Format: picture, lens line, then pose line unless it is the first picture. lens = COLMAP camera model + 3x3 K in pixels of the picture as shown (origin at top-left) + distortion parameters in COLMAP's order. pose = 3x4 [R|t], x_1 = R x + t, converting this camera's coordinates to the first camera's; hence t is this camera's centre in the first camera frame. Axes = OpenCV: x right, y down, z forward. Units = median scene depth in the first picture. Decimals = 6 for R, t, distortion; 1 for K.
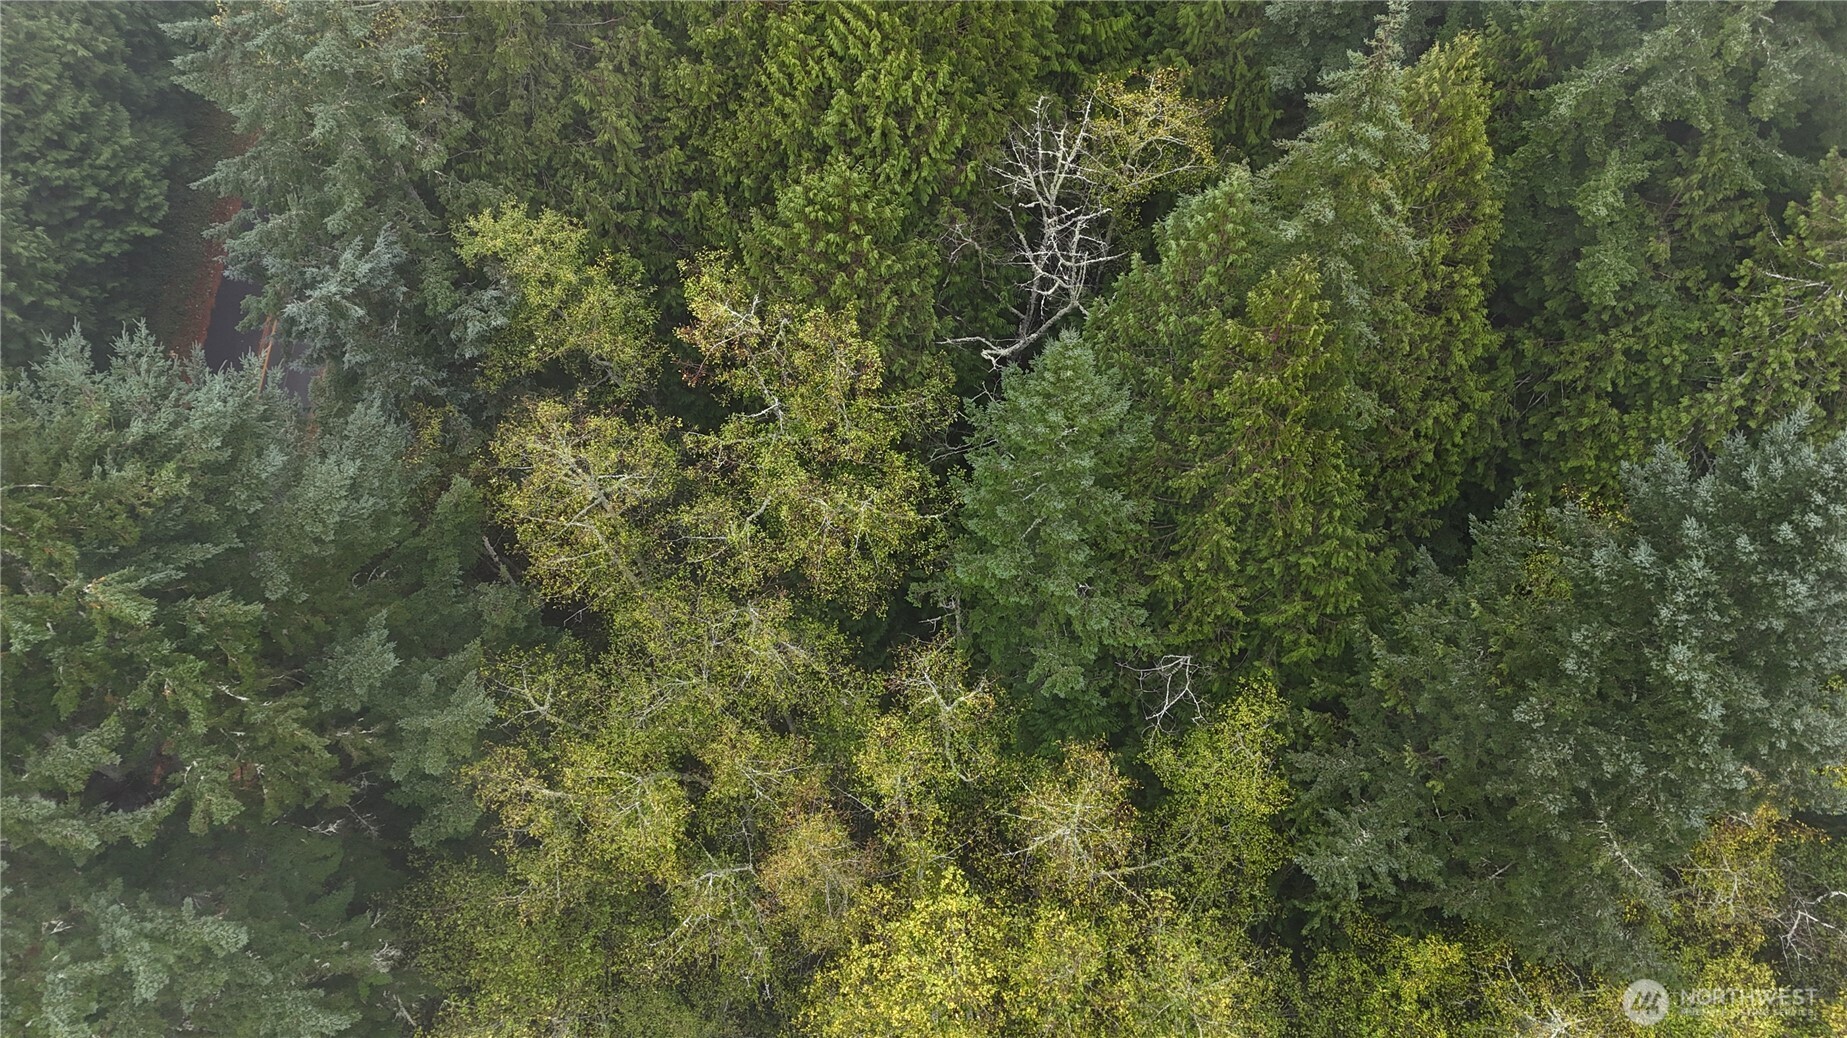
lens RADIAL K [[1357.7, 0, 923.5], [0, 1357.7, 519.0], [0, 0, 1]] dist [0.071018, -0.067952]
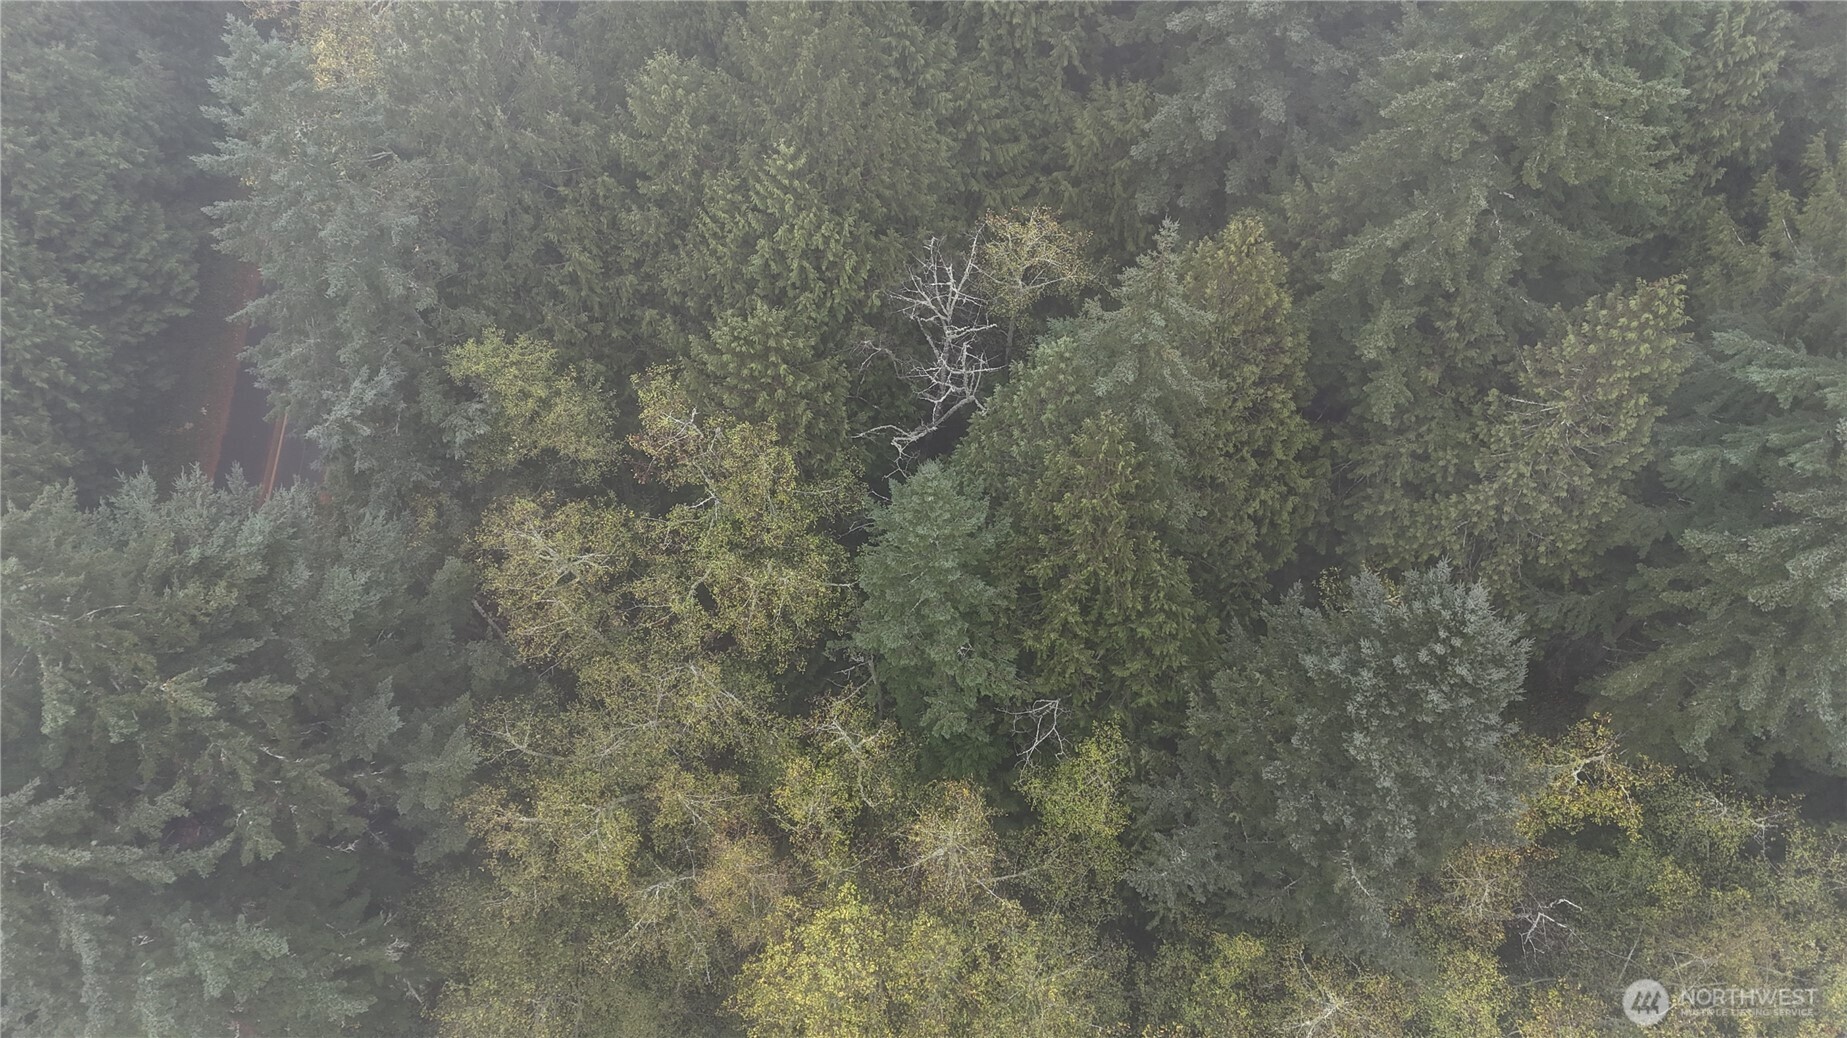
lens RADIAL K [[1357.7, 0, 923.5], [0, 1357.7, 519.0], [0, 0, 1]] dist [0.071018, -0.067952]
pose [[0.999972, -0.002507, -0.007120, 0.090978], [0.002737, 0.999467, 0.032526, -0.106937], [0.007035, -0.032544, 0.999446, -0.214718]]
